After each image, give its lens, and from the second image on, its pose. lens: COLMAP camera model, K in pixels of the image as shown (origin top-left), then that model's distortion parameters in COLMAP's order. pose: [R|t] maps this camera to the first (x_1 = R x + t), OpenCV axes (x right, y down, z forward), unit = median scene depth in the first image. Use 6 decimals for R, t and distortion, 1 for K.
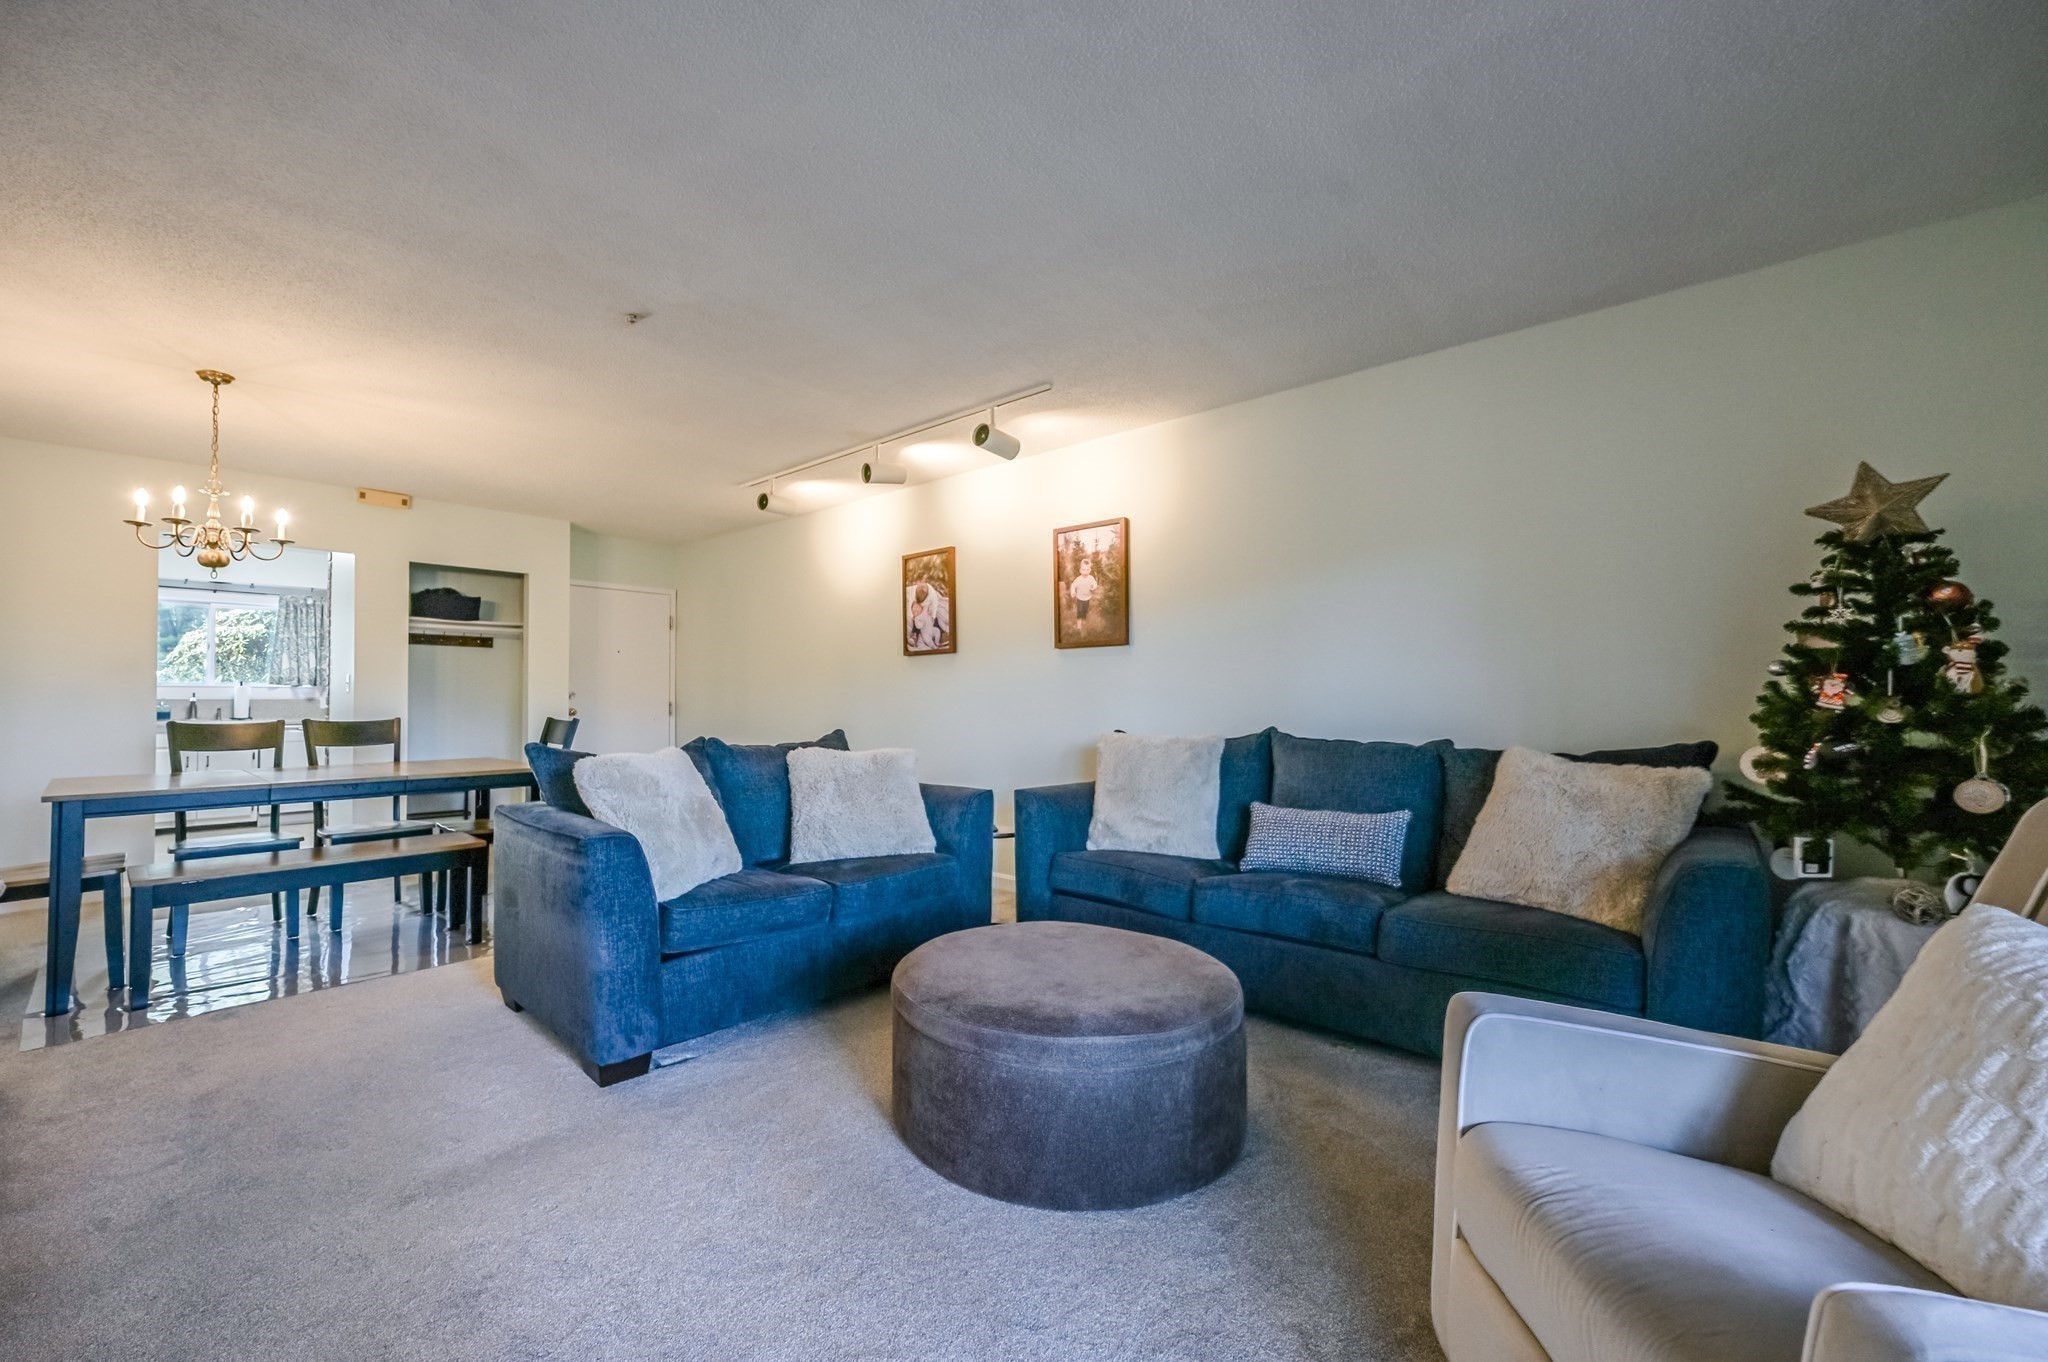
lens RADIAL K [[834.1, 0, 962.9], [0, 834.1, 689.3], [0, 0, 1]] dist [-0.000026, 0.000117]
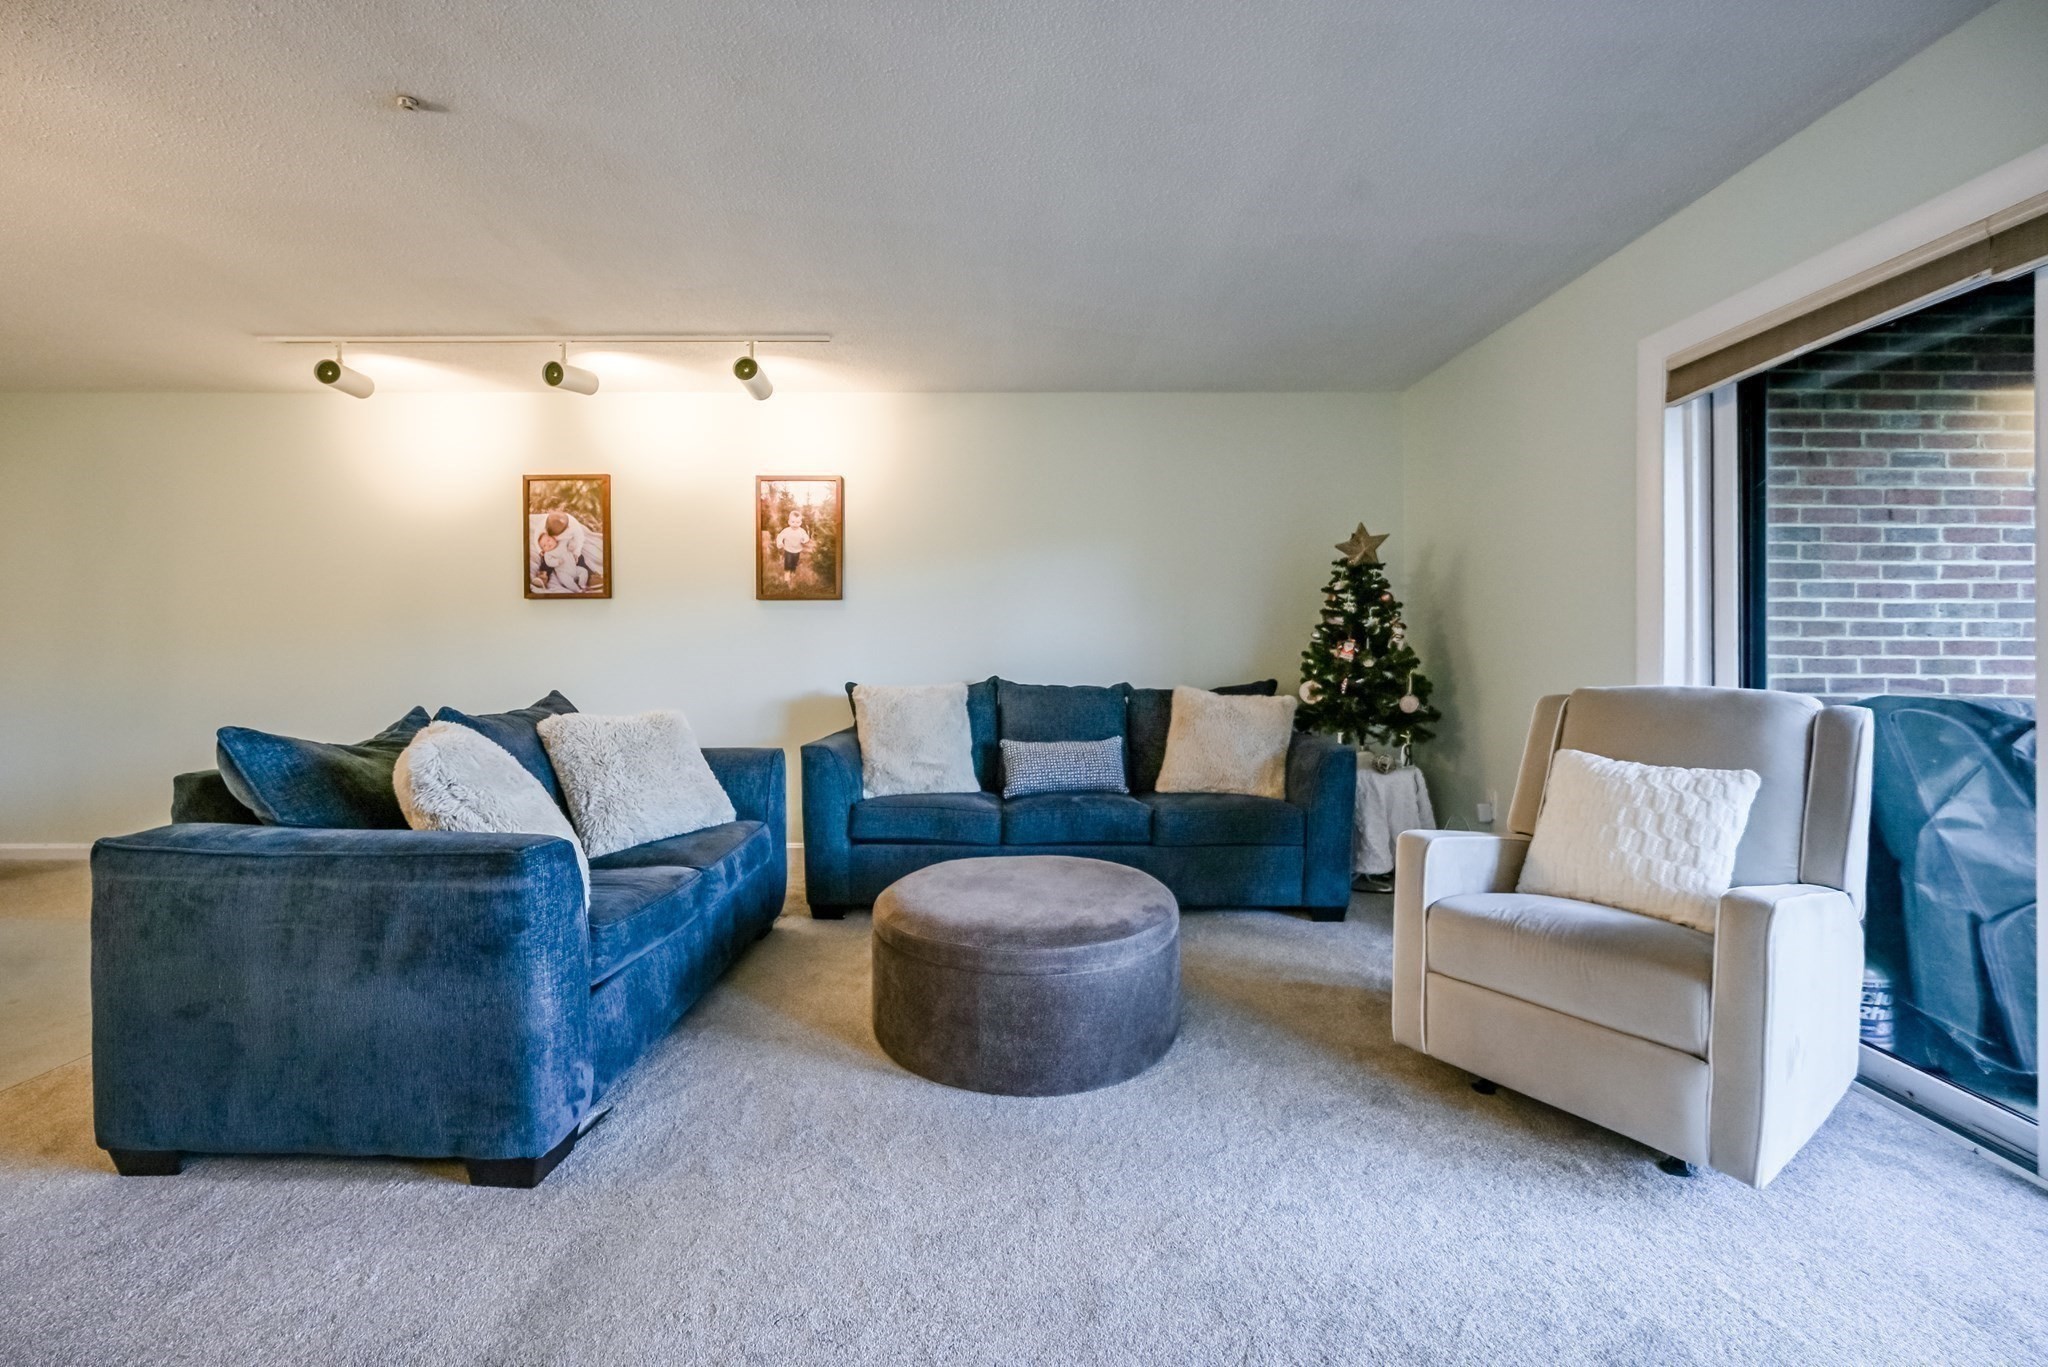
lens RADIAL K [[809.2, 0, 1046.3], [0, 809.2, 653.4], [0, 0, 1]] dist [-0.000872, -0.000068]
pose [[0.727415, -0.001901, 0.686195, -0.380797], [-0.010018, 0.999860, 0.013390, -0.003399], [-0.686125, -0.016615, 0.727294, 0.117894]]
